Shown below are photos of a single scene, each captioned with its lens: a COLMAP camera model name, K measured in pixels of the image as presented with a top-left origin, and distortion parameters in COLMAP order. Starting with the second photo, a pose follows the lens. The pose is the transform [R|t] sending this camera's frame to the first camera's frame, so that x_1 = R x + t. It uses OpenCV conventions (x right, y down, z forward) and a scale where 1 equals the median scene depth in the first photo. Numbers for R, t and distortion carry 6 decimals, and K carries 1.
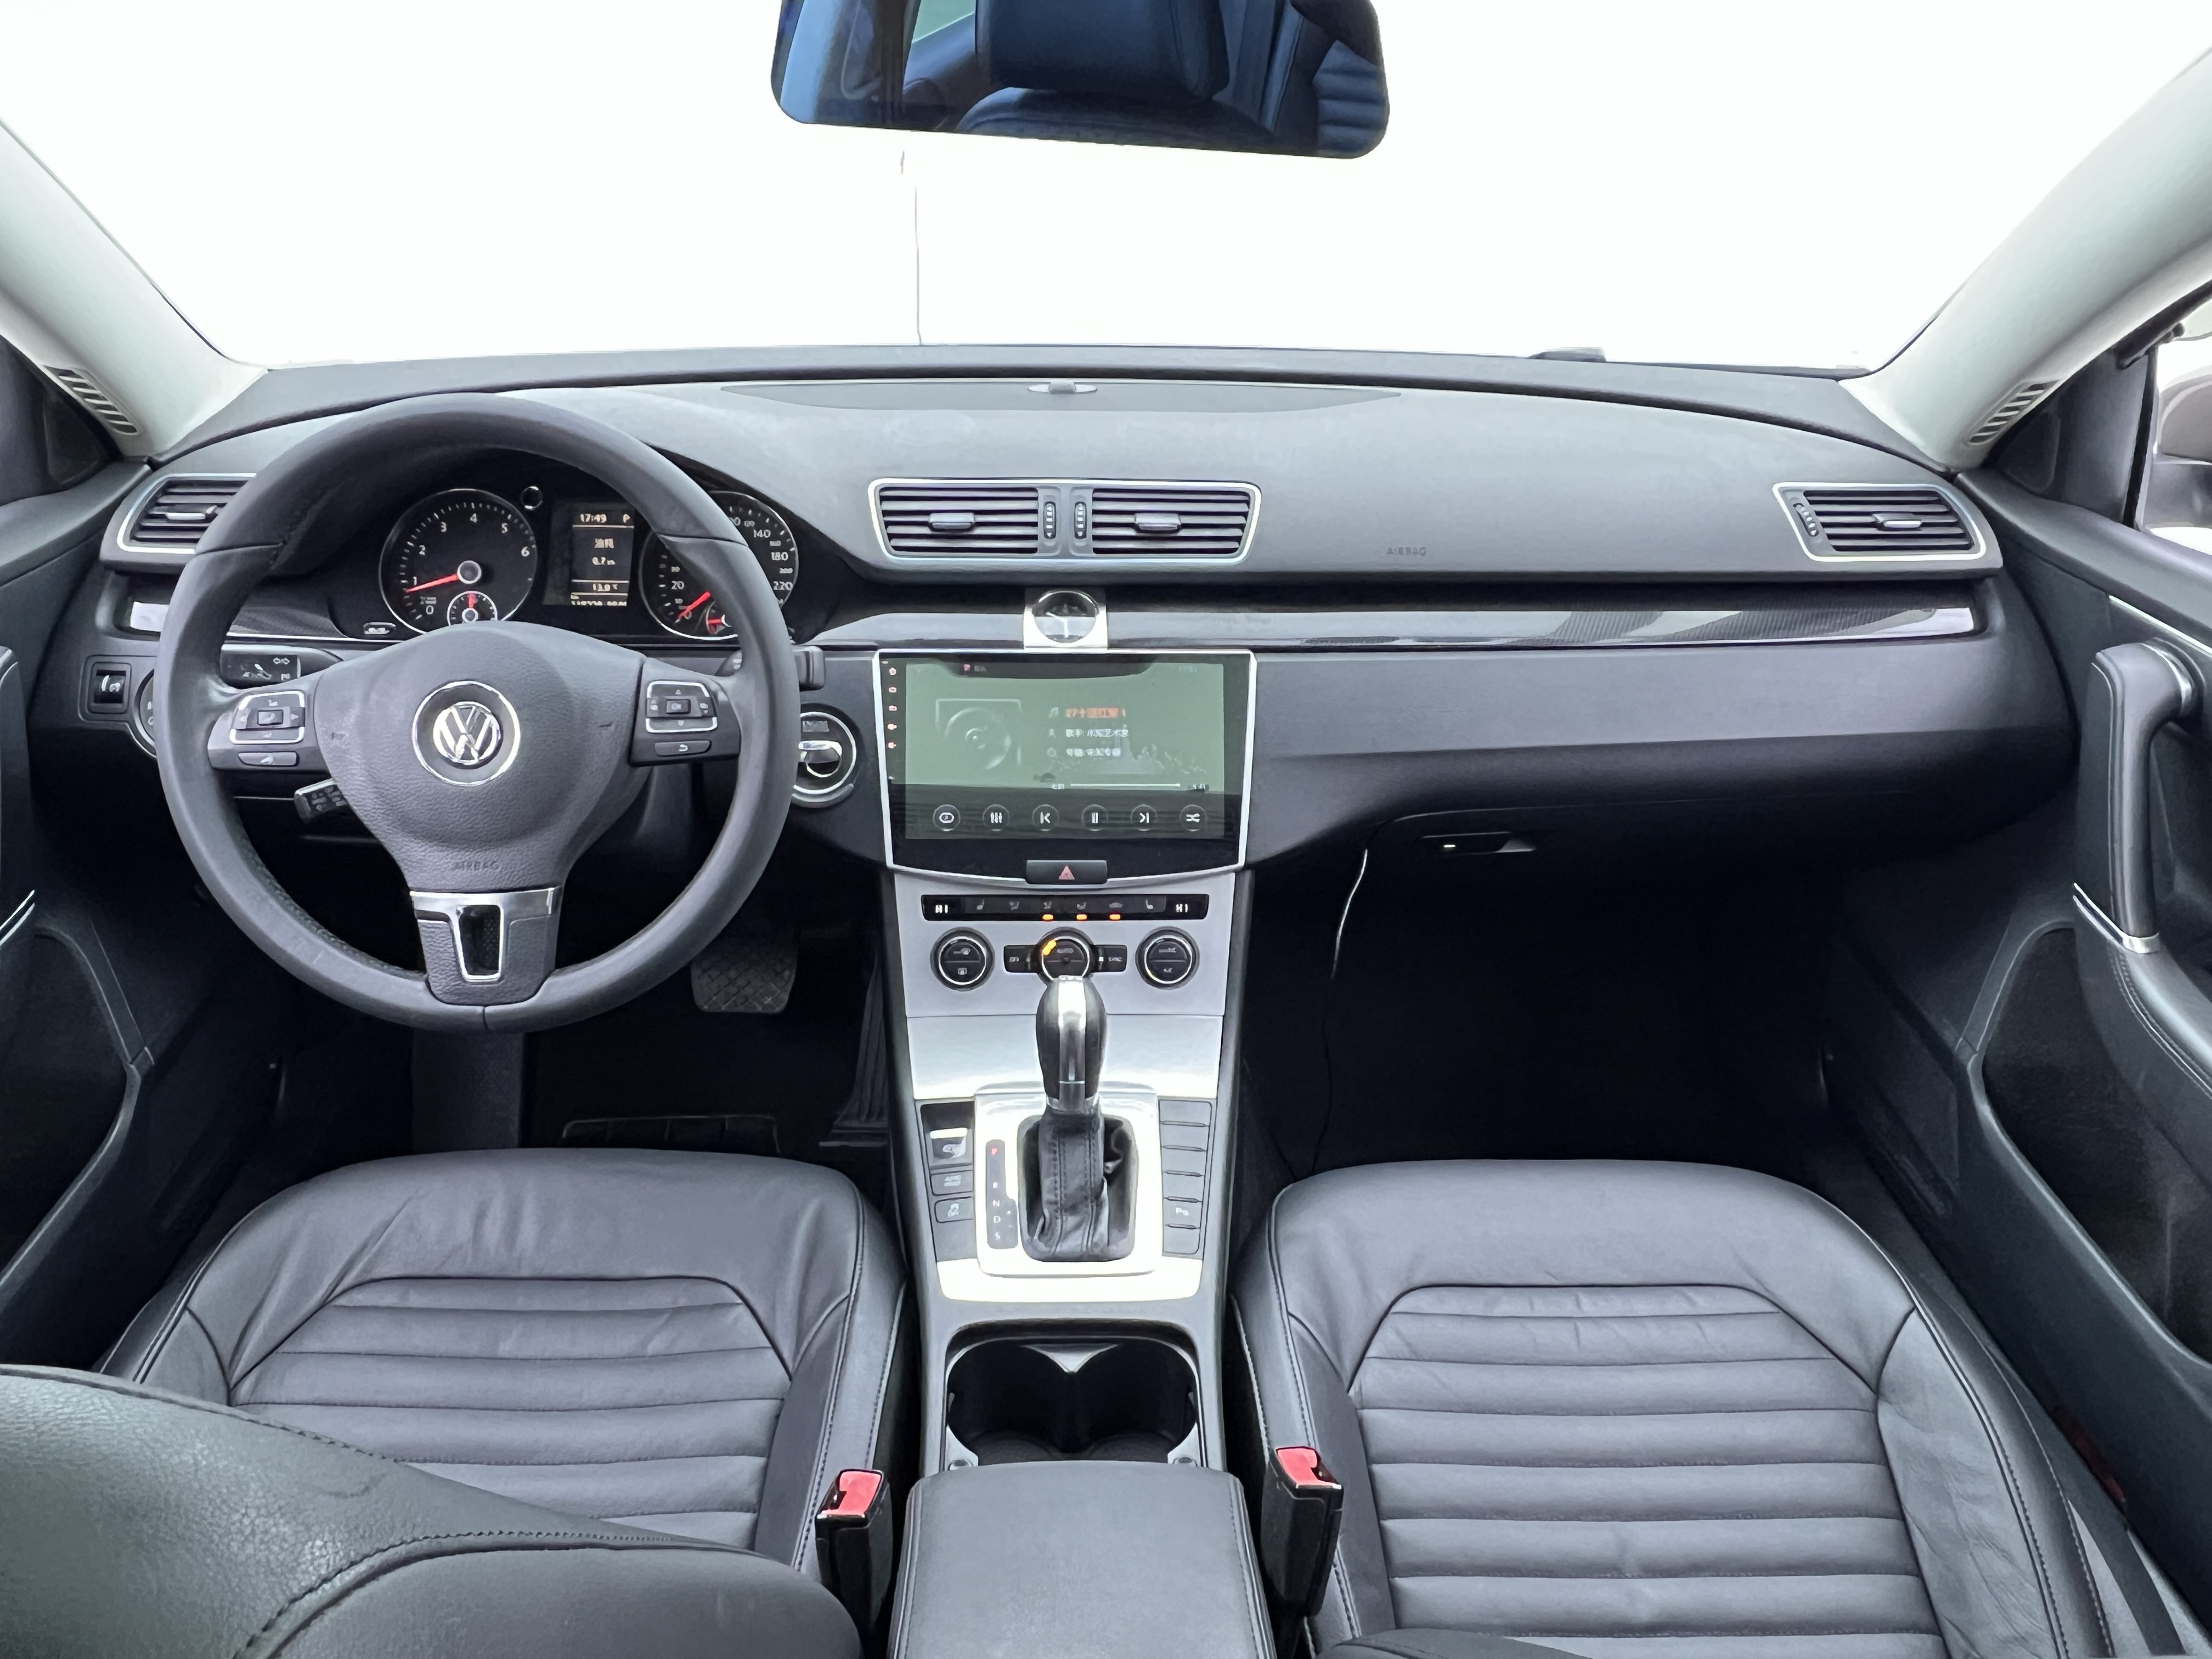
lens RADIAL K [[1625.9, 0, 1105.1], [0, 1625.9, 855.0], [0, 0, 1]] dist [-0.005900, -0.003326]
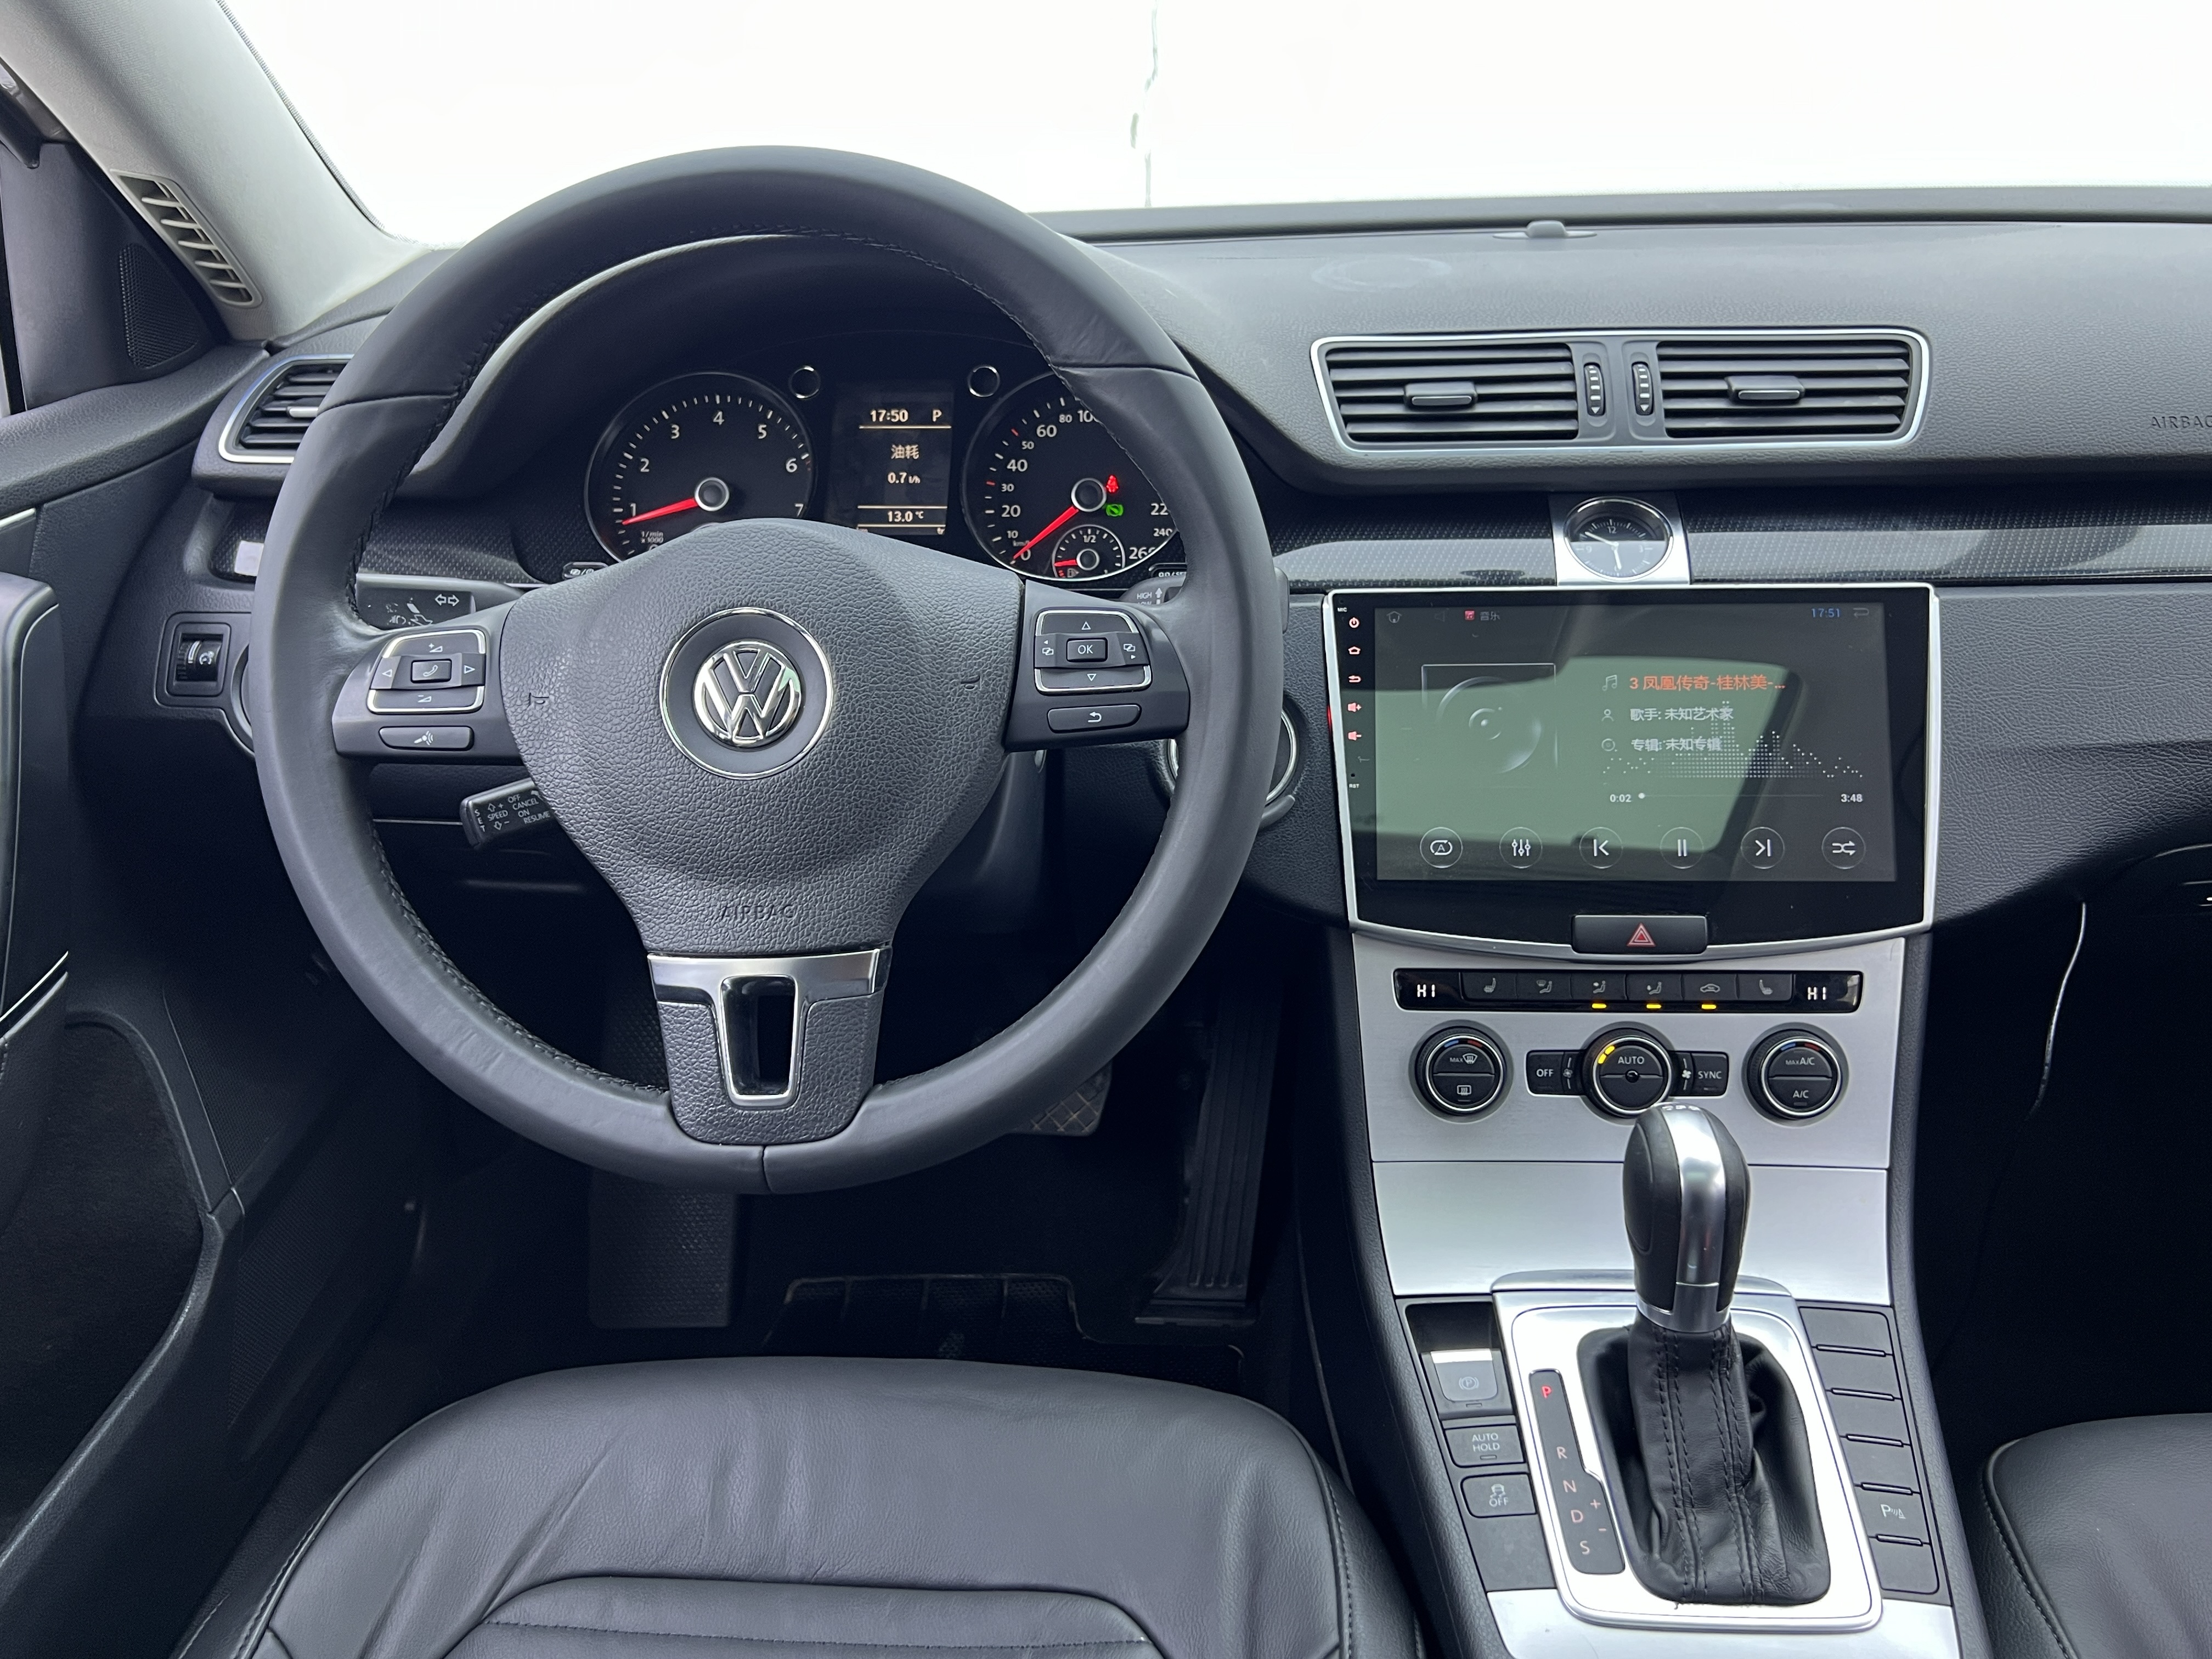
lens RADIAL K [[1721.4, 0, 1106.0], [0, 1721.4, 829.5], [0, 0, 1]] dist [0.084619, -0.161781]
pose [[0.995743, -0.001301, -0.092167, -0.165974], [-0.004590, 0.997960, -0.063675, 0.013732], [0.092062, 0.063827, 0.993706, 0.310865]]
